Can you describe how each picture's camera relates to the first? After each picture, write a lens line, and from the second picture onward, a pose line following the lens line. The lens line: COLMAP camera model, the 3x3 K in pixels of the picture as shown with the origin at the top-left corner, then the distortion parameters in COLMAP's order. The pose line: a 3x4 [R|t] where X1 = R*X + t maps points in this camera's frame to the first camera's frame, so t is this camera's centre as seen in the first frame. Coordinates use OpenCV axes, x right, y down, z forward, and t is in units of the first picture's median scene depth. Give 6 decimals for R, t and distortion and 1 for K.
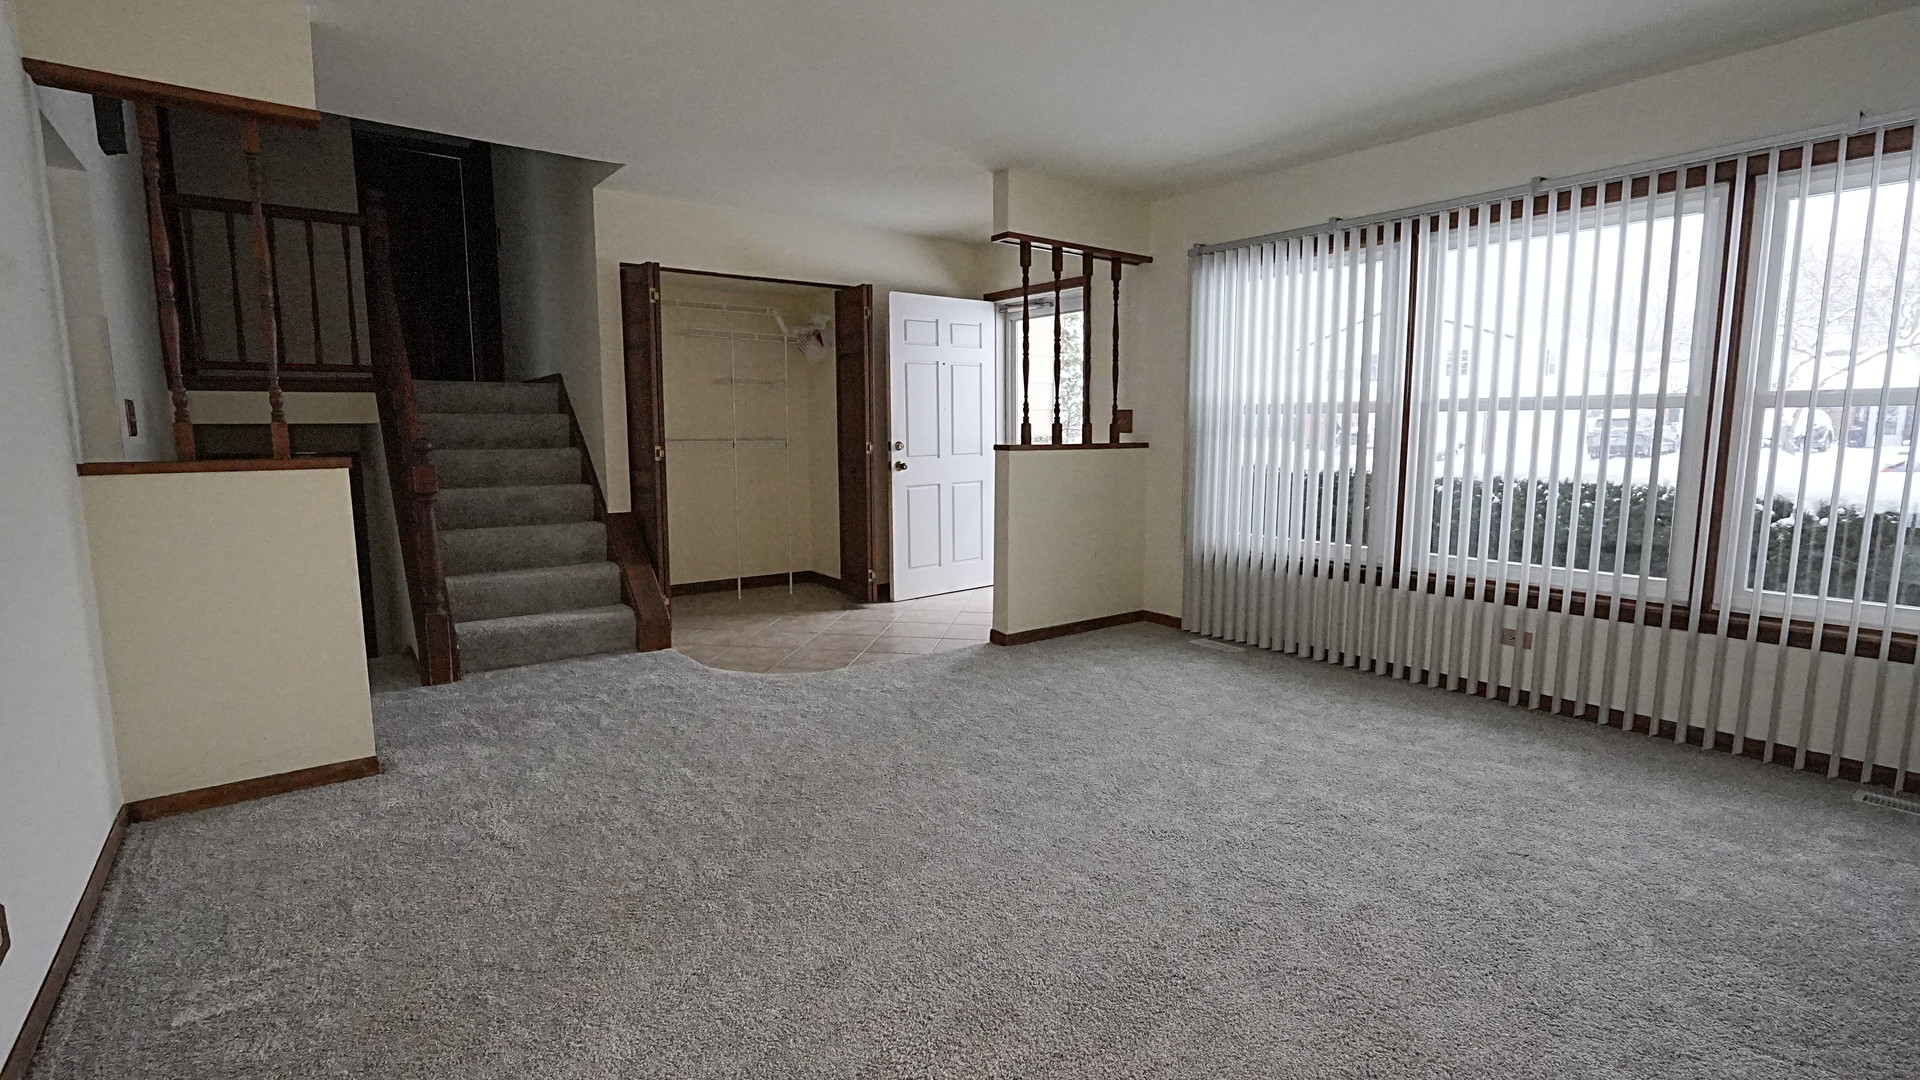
lens RADIAL K [[881.5, 0, 960.4], [0, 881.5, 532.3], [0, 0, 1]] dist [-0.002658, 0.000117]
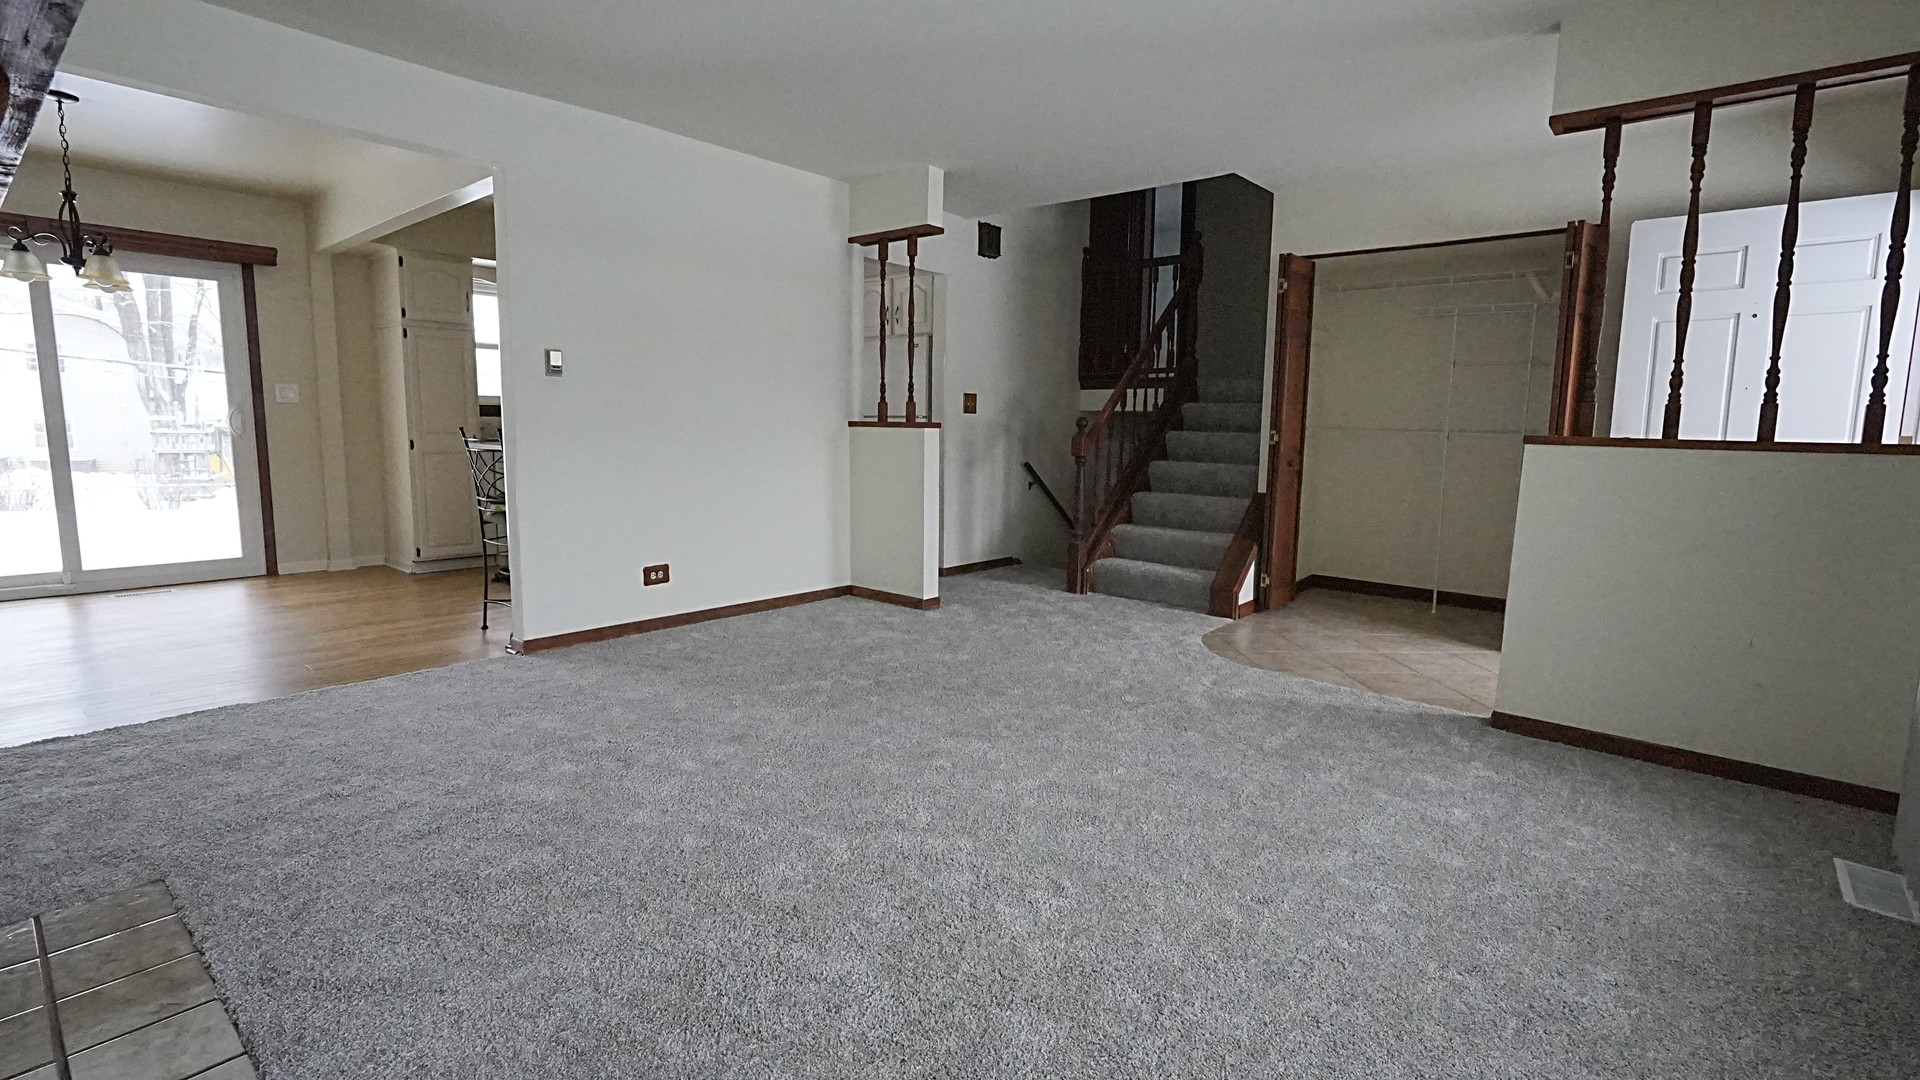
lens RADIAL K [[881.5, 0, 960.4], [0, 881.5, 532.3], [0, 0, 1]] dist [-0.002658, 0.000117]
pose [[0.258180, 0.132796, -0.956927, 1.150920], [-0.120202, 0.987227, 0.104570, -0.088022], [0.958590, 0.088026, 0.270844, 0.792833]]
